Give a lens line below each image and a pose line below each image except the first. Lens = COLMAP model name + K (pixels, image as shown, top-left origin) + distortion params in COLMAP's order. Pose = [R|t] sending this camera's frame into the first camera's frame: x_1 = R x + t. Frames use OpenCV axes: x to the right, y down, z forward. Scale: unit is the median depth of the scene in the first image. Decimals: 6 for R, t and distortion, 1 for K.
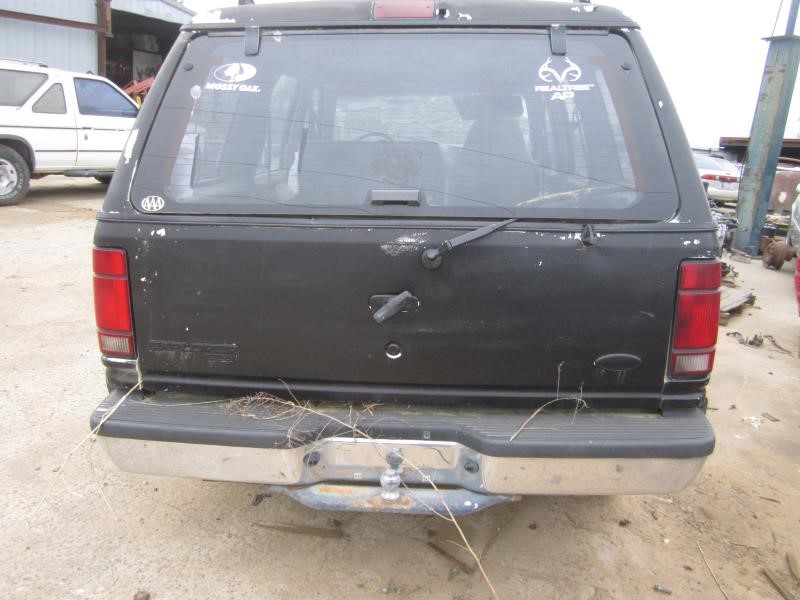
lens RADIAL K [[658.1, 0, 398.8], [0, 658.1, 329.4], [0, 0, 1]] dist [-0.045907, 0.003234]
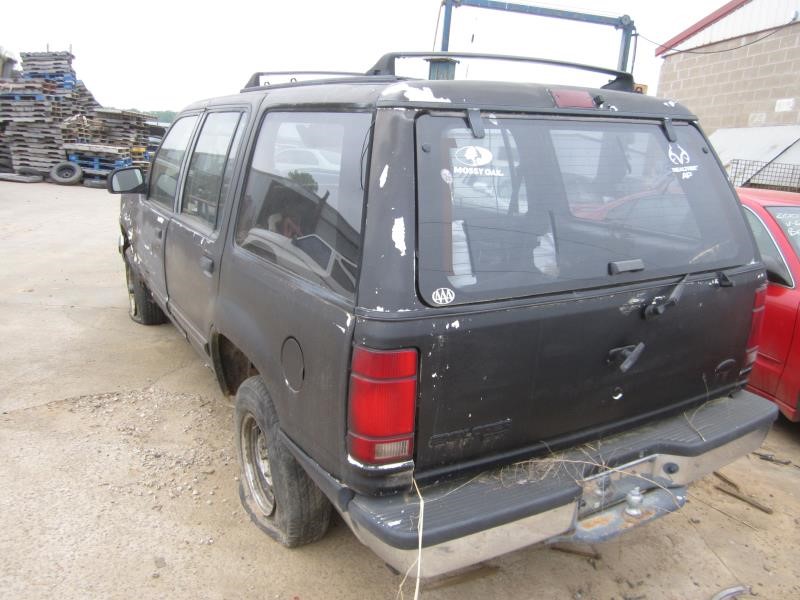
lens RADIAL K [[658.1, 0, 398.8], [0, 658.1, 329.4], [0, 0, 1]] dist [-0.045907, 0.003234]
pose [[0.820181, -0.159263, 0.549490, -0.963797], [0.150475, 0.986706, 0.061382, -0.212438], [-0.551961, 0.032340, 0.833243, 0.230660]]
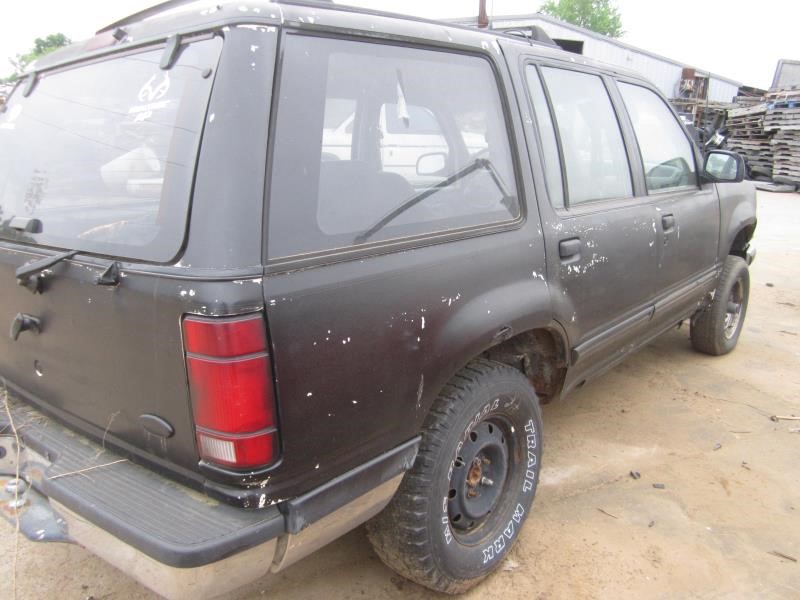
lens RADIAL K [[658.1, 0, 398.8], [0, 658.1, 329.4], [0, 0, 1]] dist [-0.045907, 0.003234]
pose [[0.810196, 0.127681, -0.572084, 1.043424], [-0.137156, 0.990188, 0.026753, -0.137561], [0.569887, 0.056790, 0.819758, 0.473208]]
